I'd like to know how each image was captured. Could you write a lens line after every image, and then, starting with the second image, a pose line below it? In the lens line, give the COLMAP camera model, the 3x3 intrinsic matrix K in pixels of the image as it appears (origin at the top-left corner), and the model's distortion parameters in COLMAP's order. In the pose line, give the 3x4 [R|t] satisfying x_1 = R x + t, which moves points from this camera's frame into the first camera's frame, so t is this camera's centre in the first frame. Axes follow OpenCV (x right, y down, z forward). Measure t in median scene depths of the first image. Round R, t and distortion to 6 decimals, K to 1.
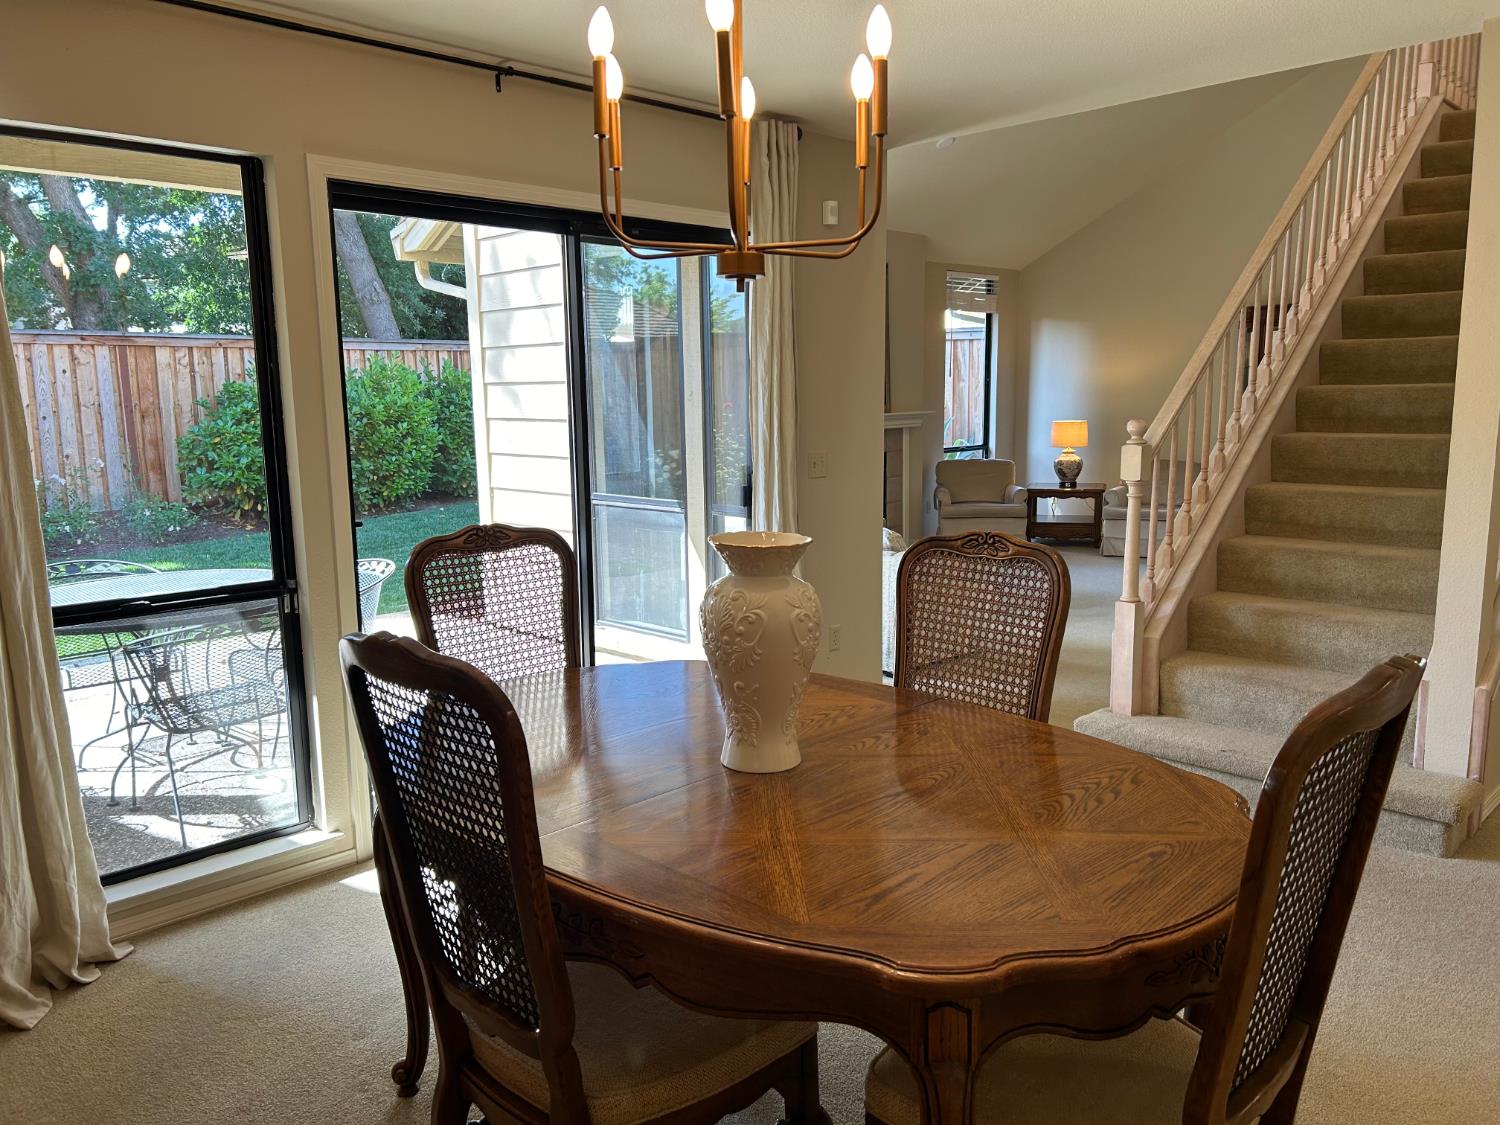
lens RADIAL K [[1122.1, 0, 753.4], [0, 1122.1, 564.4], [0, 0, 1]] dist [0.064243, -0.073931]
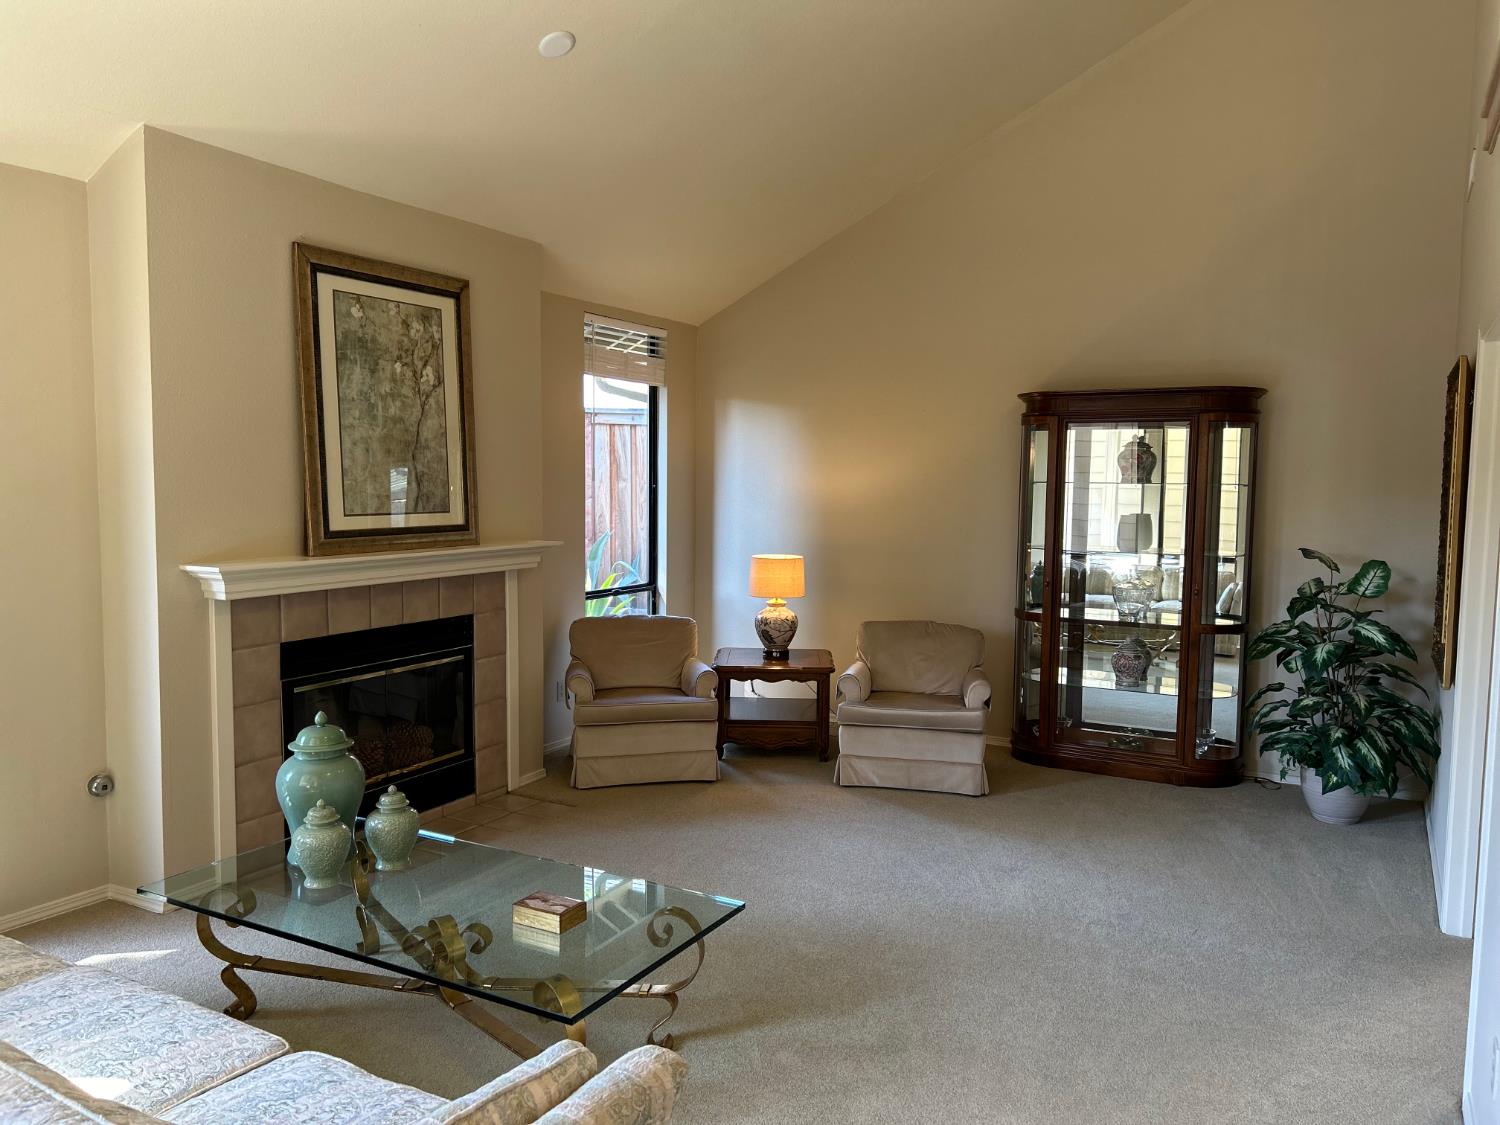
lens RADIAL K [[1122.1, 0, 753.4], [0, 1122.1, 564.4], [0, 0, 1]] dist [0.064243, -0.073931]
pose [[0.959944, 0.005414, 0.280138, 0.205611], [0.015029, 0.997379, -0.070776, -0.181218], [-0.279787, 0.072151, 0.957347, 0.915644]]
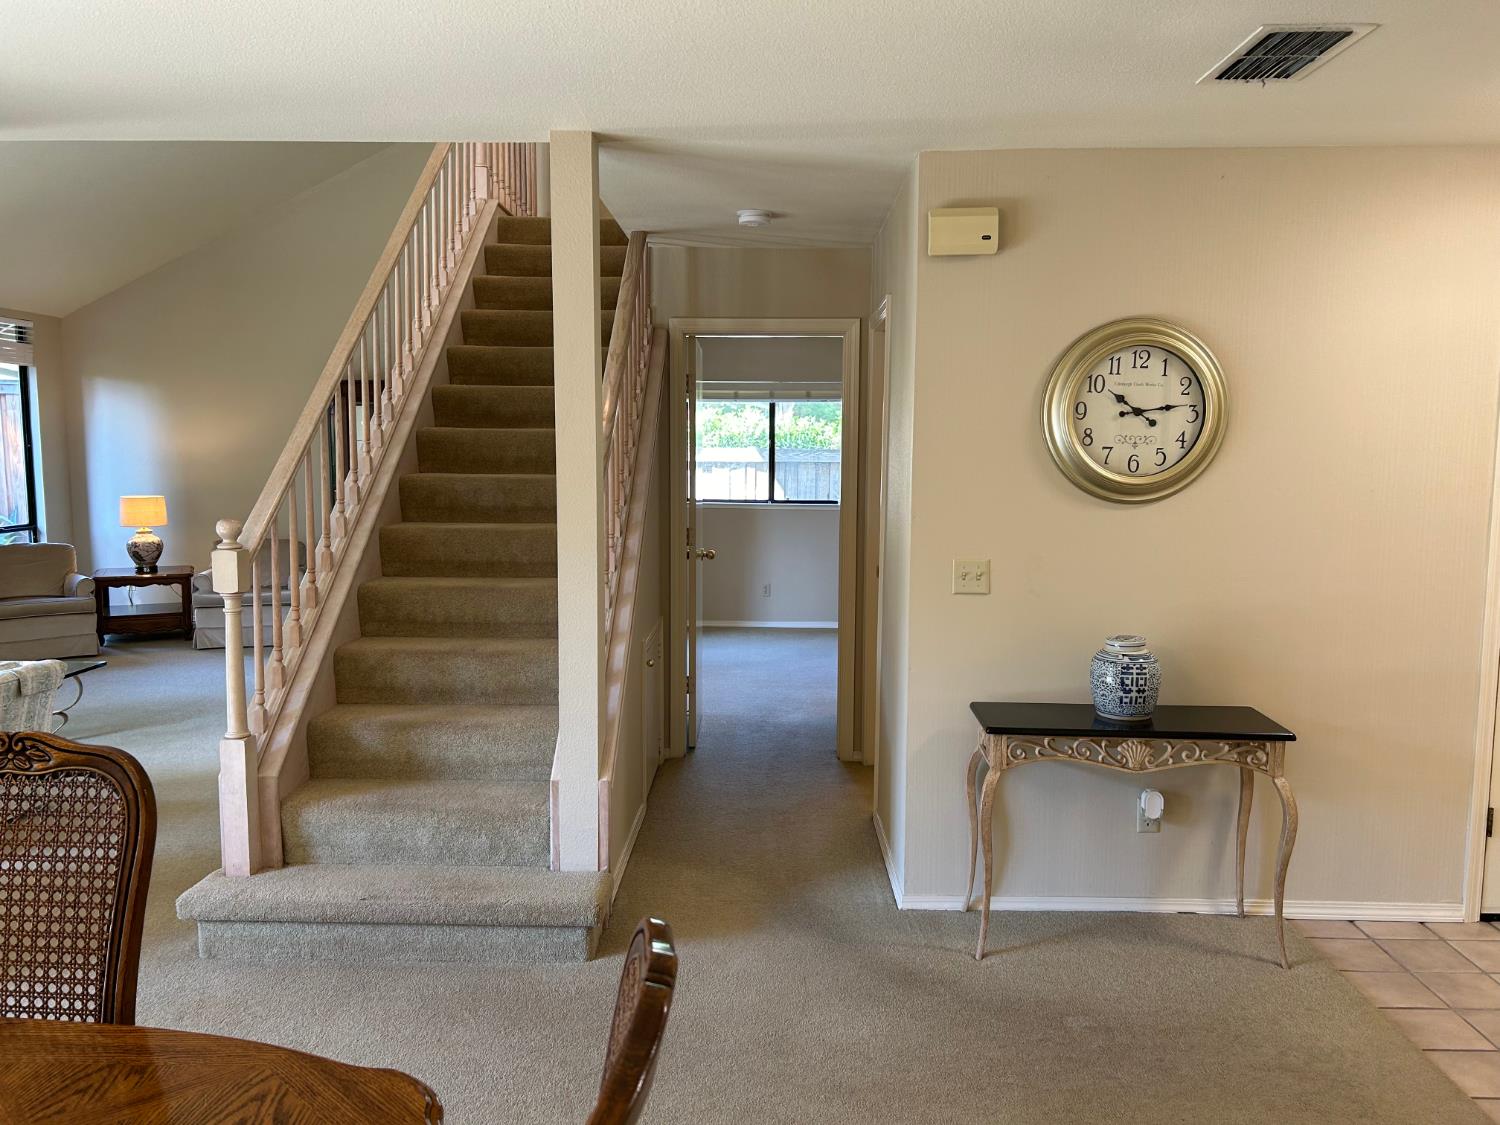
lens RADIAL K [[1122.1, 0, 753.4], [0, 1122.1, 564.4], [0, 0, 1]] dist [0.064243, -0.073931]
pose [[0.723095, -0.055186, 0.688541, 0.037546], [0.091961, 0.995621, -0.016778, -0.040659], [-0.684600, 0.075451, 0.725004, 0.117156]]
